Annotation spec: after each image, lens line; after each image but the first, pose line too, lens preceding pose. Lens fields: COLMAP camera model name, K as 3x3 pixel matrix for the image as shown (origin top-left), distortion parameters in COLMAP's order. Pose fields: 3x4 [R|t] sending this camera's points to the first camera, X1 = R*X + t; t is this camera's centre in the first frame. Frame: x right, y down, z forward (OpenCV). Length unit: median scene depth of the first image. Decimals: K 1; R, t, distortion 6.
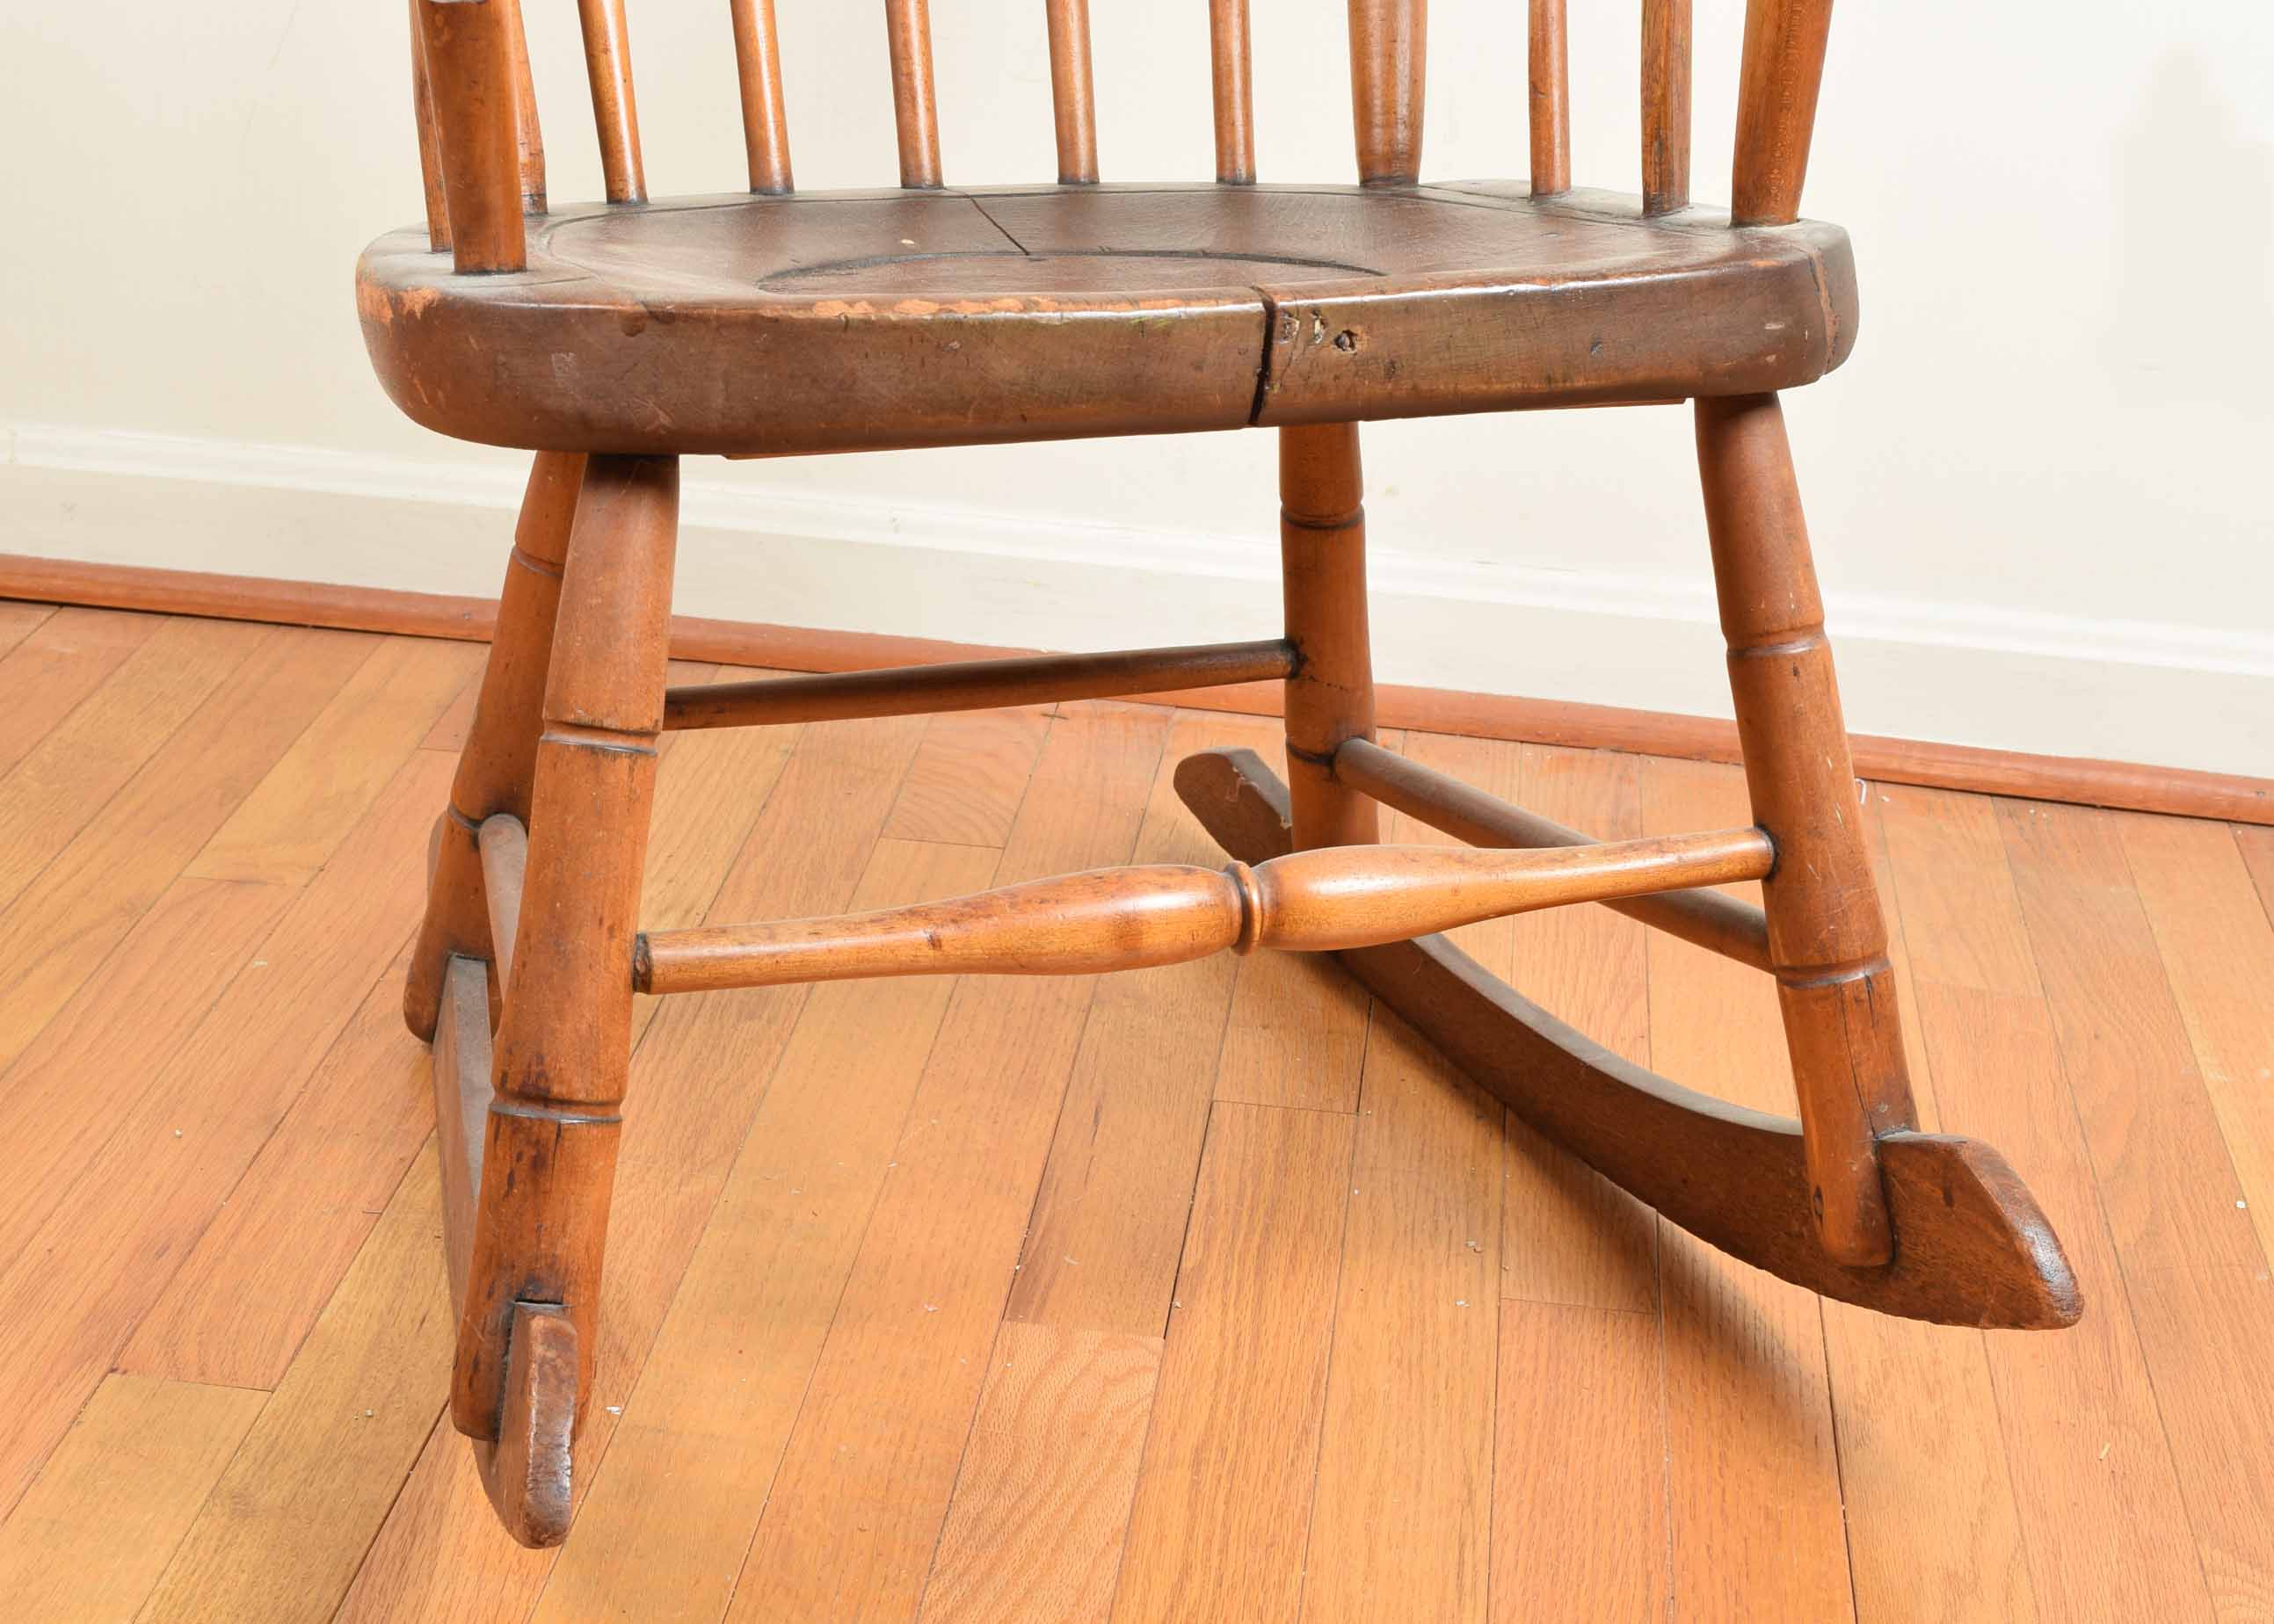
lens RADIAL K [[3744.9, 0, 1105.1], [0, 3744.9, 899.8], [0, 0, 1]] dist [-0.031668, 0.000000]
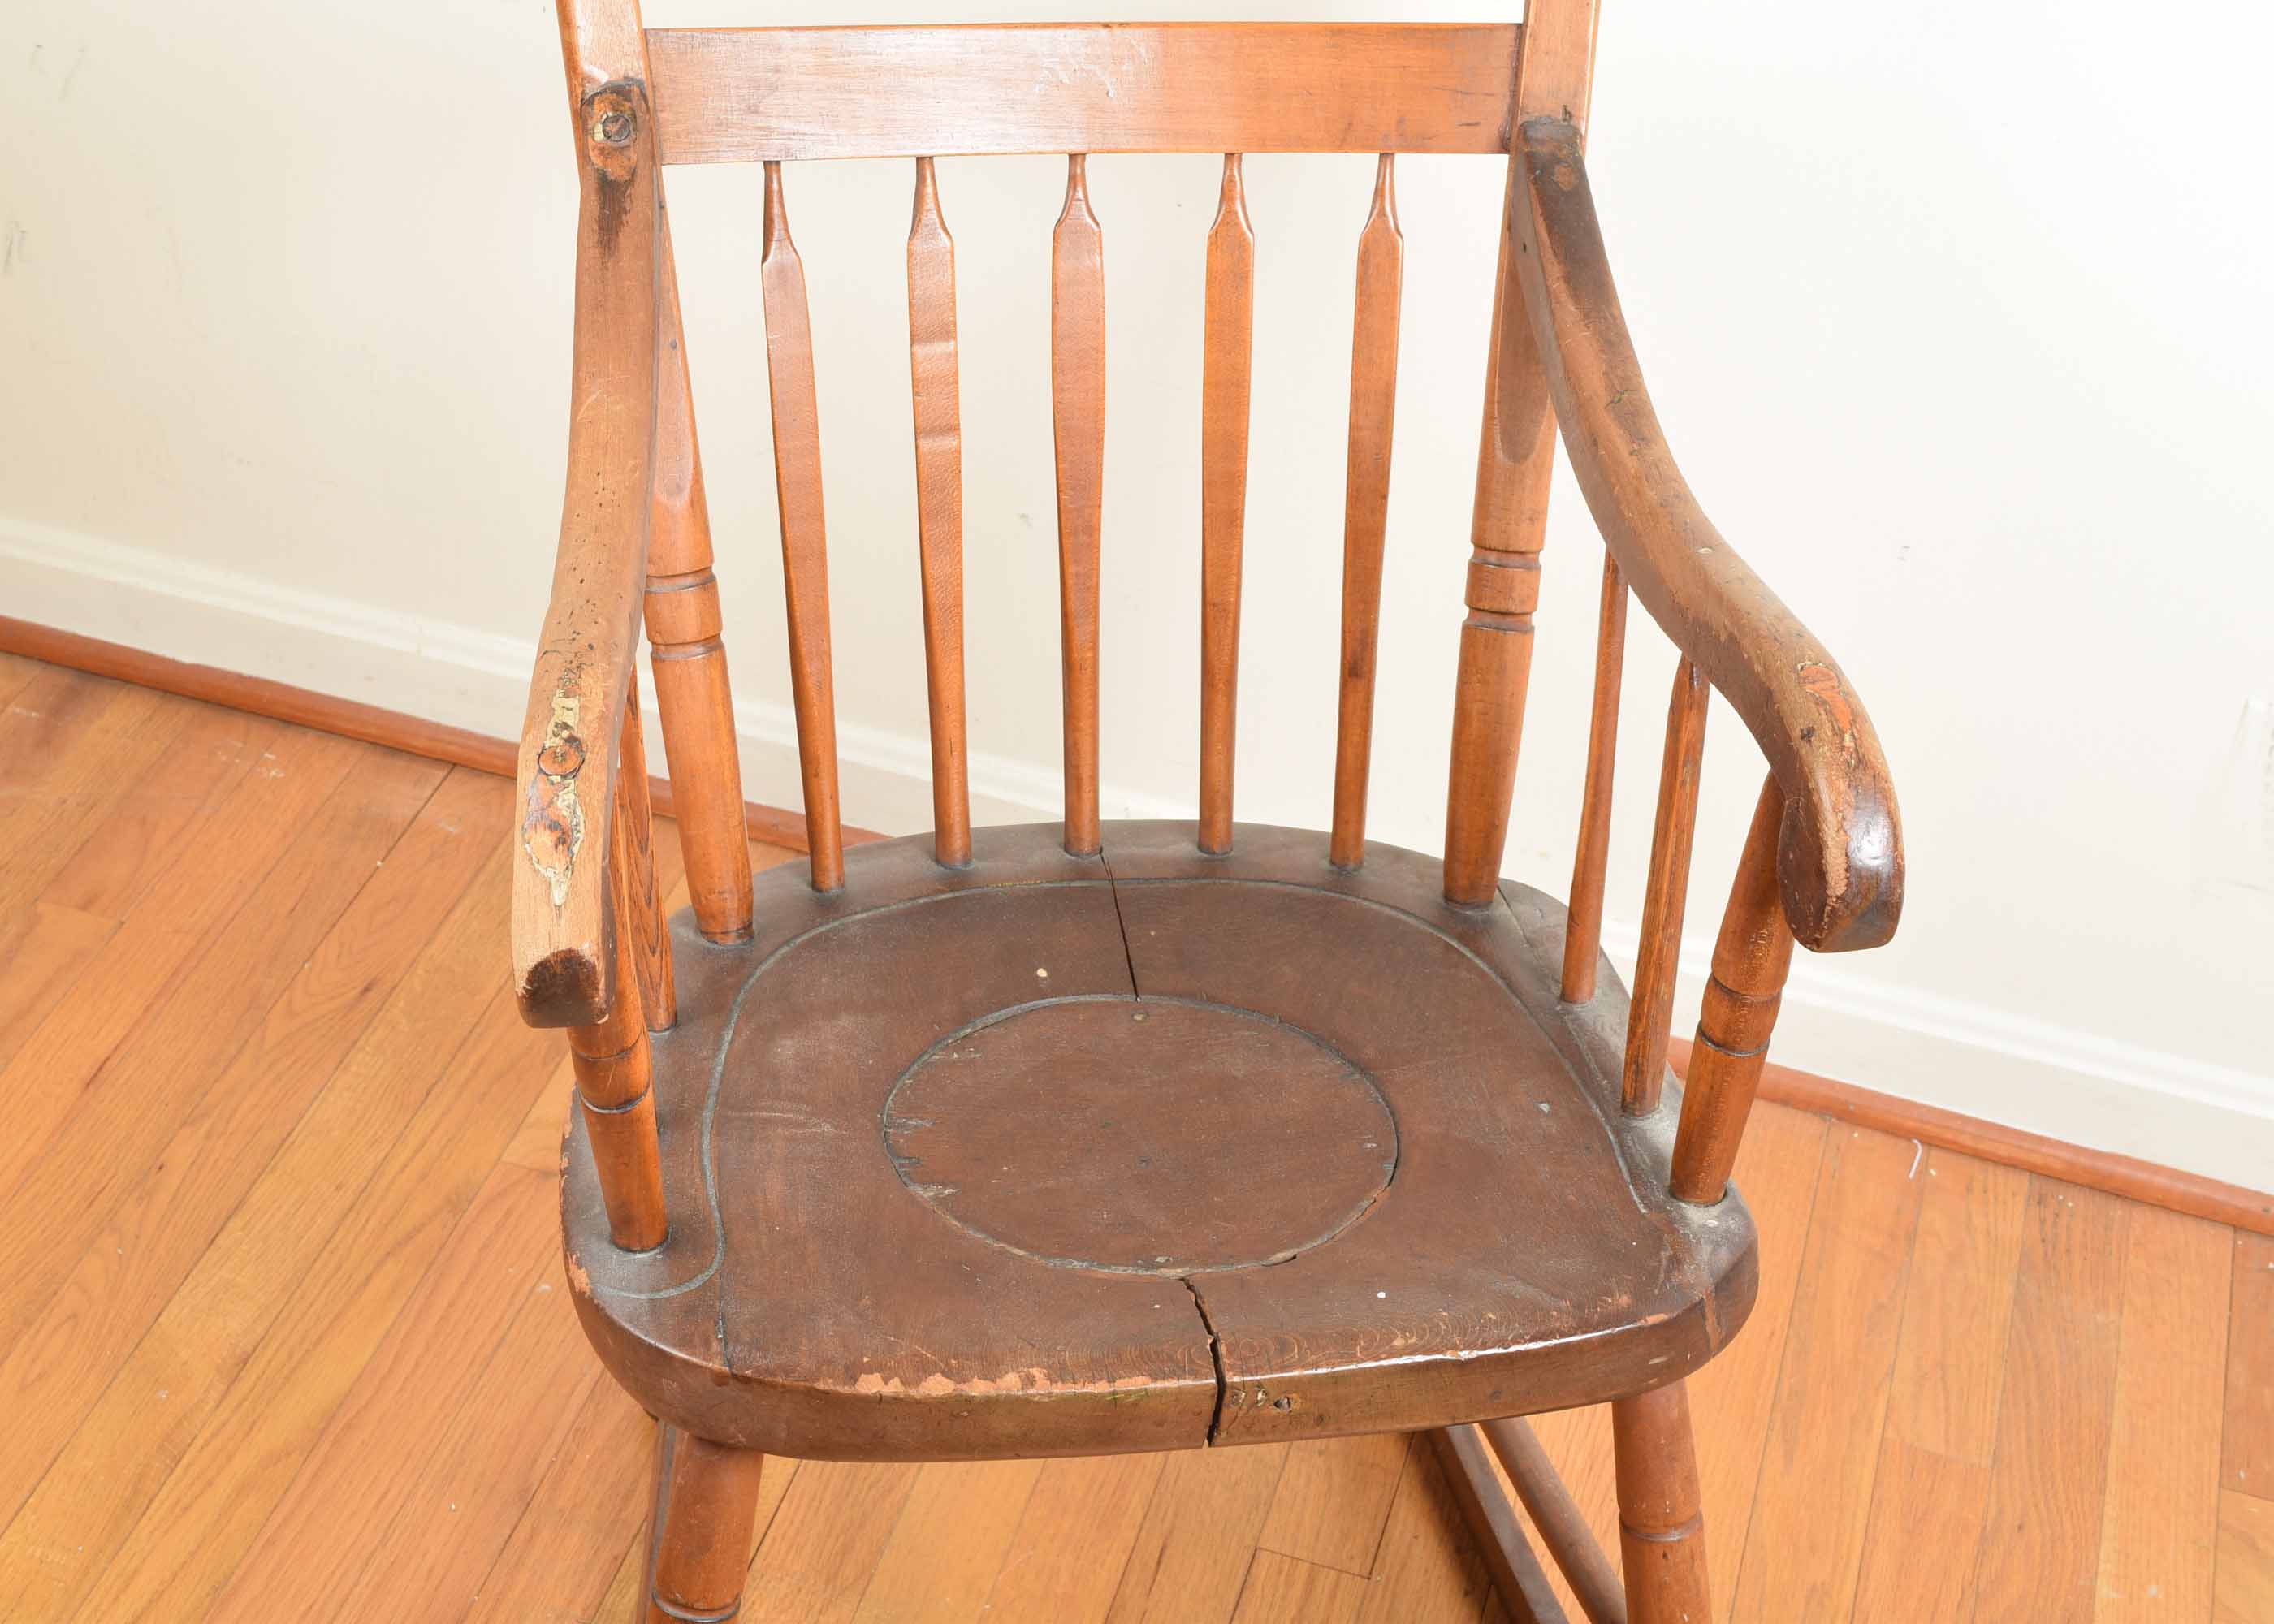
lens RADIAL K [[3458.1, 0, 1043.5], [0, 3458.1, 830.5], [0, 0, 1]] dist [-0.024855, 0.000000]
pose [[0.981939, 0.121323, -0.145178, 0.111659], [-0.081680, 0.963980, 0.253122, -0.533511], [0.170659, -0.236692, 0.956479, -0.073610]]
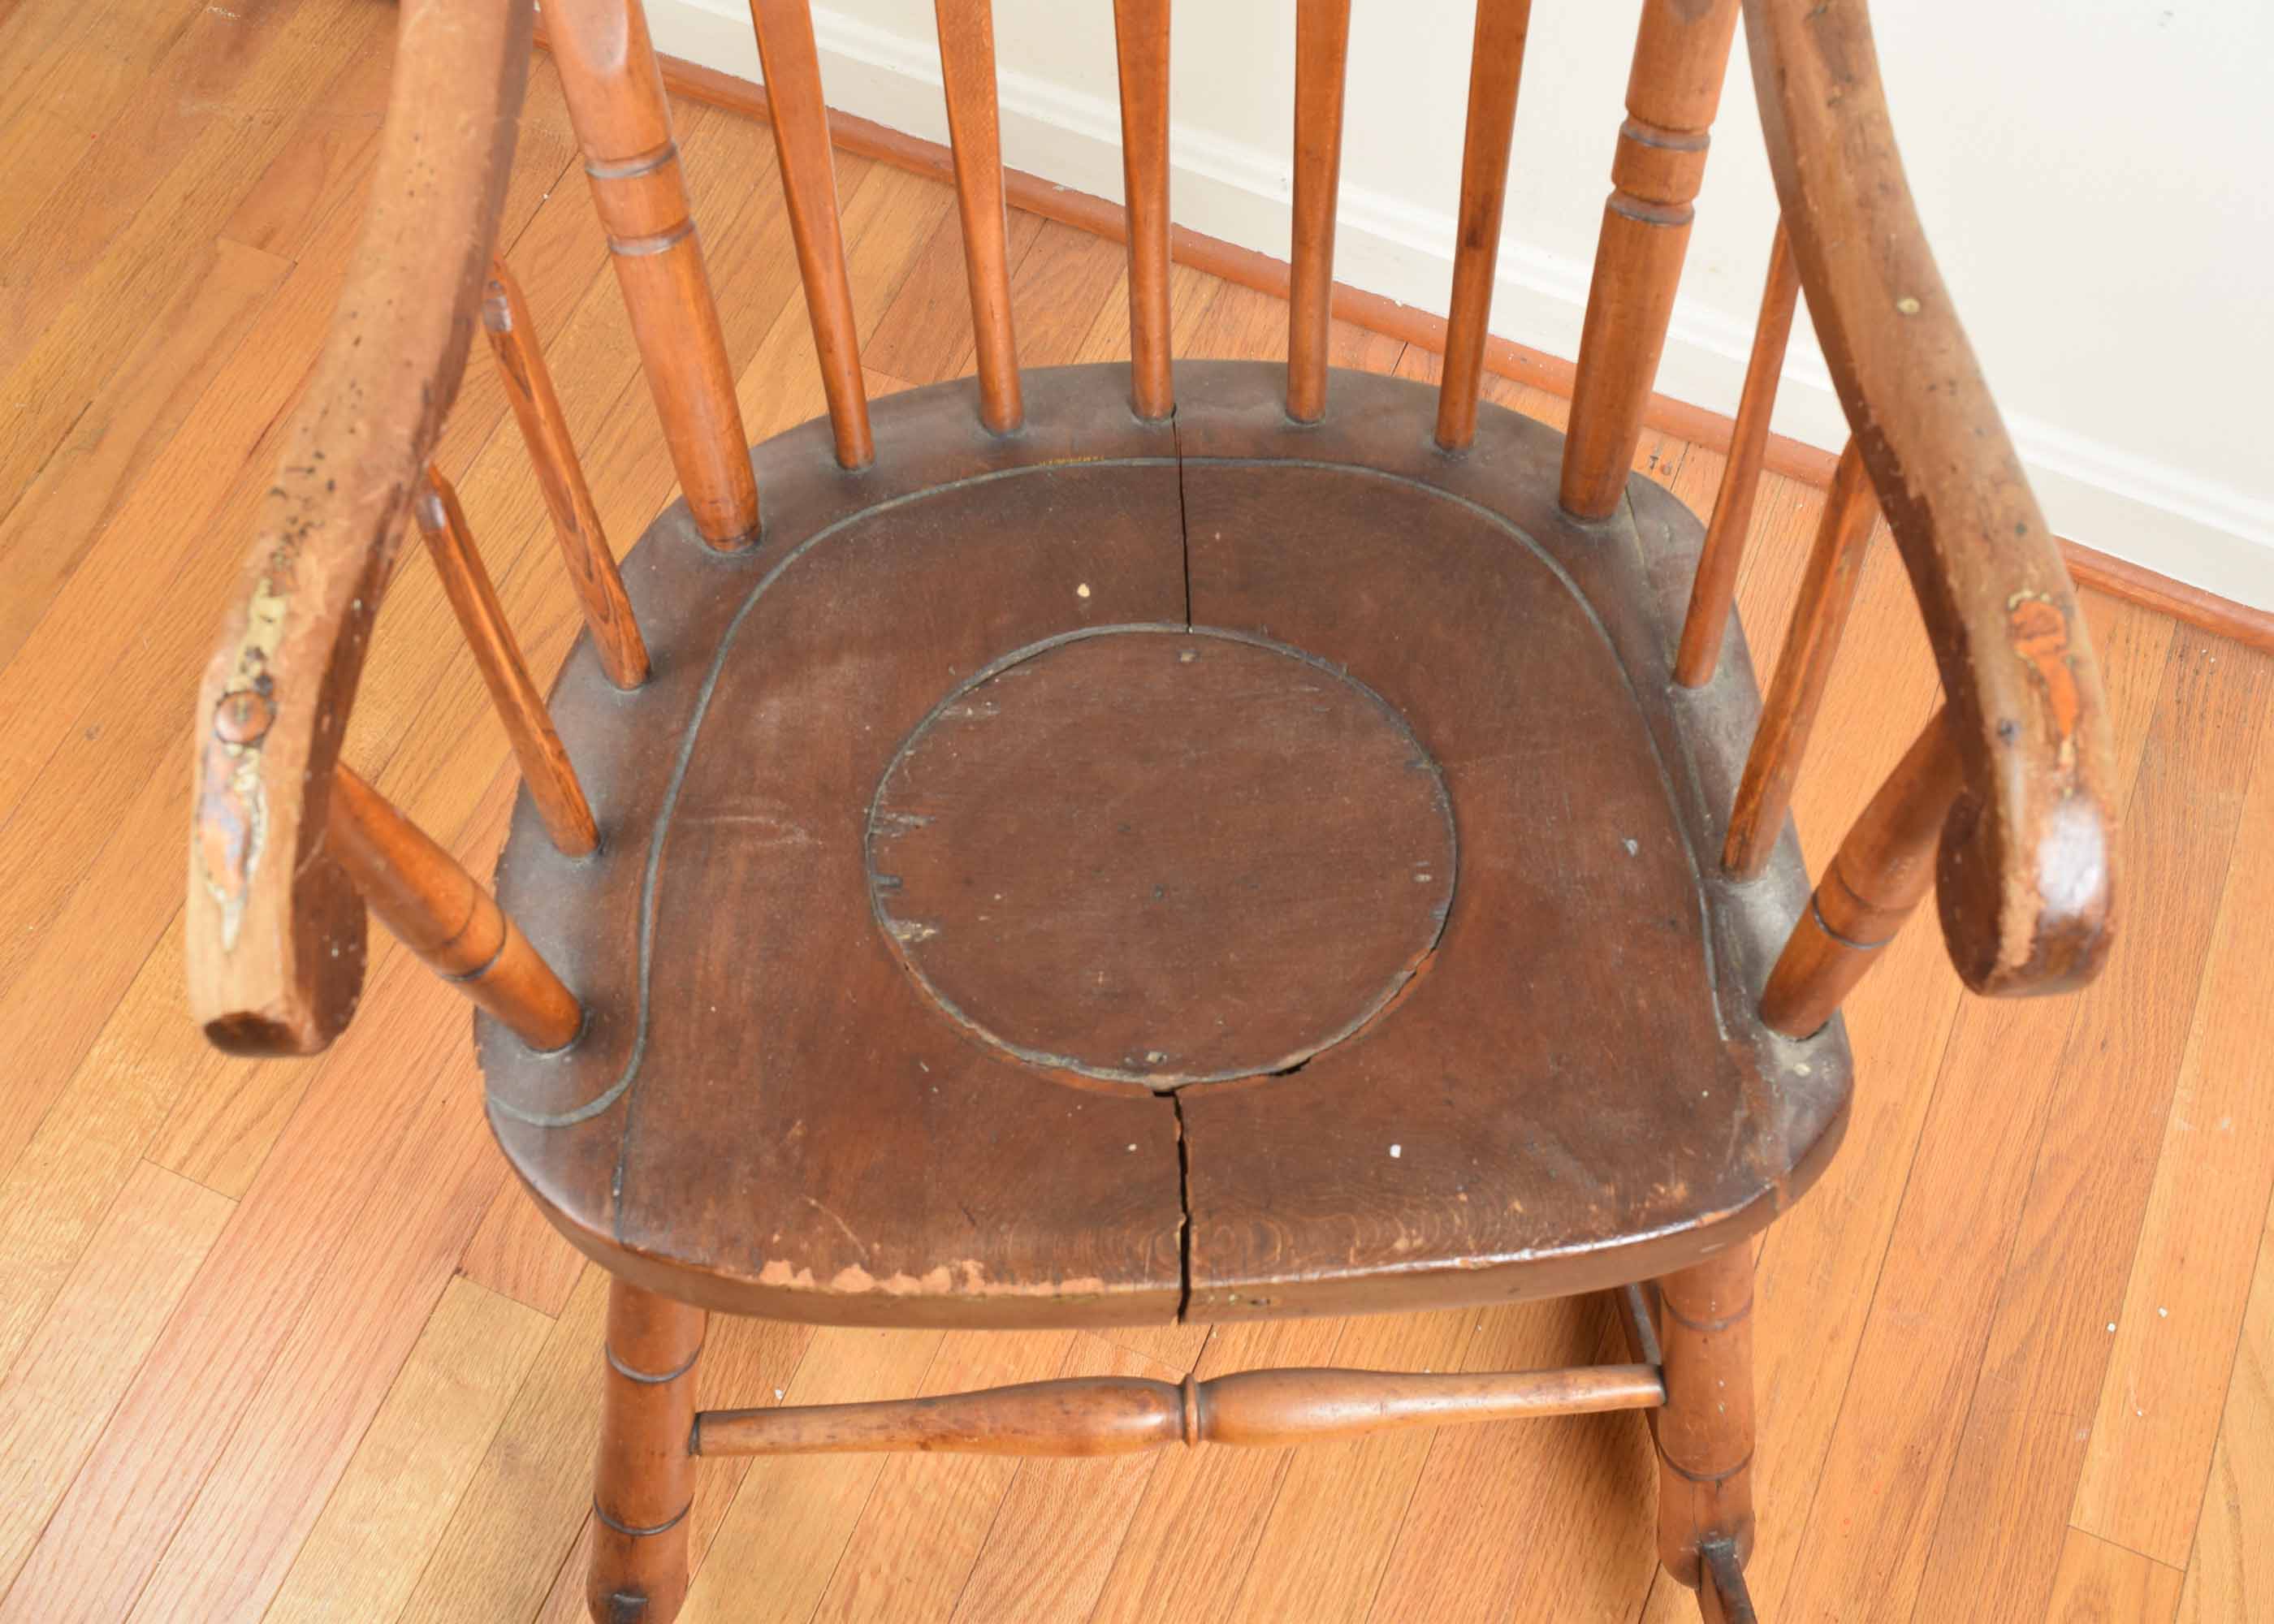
lens RADIAL K [[2428.4, 0, 1122.9], [0, 2428.4, 820.2], [0, 0, 1]] dist [-0.071159, 0.000000]
pose [[0.957616, 0.229934, -0.173497, 0.099108], [-0.068536, 0.766908, 0.638087, -0.601259], [0.279774, -0.599152, 0.750162, 0.463264]]
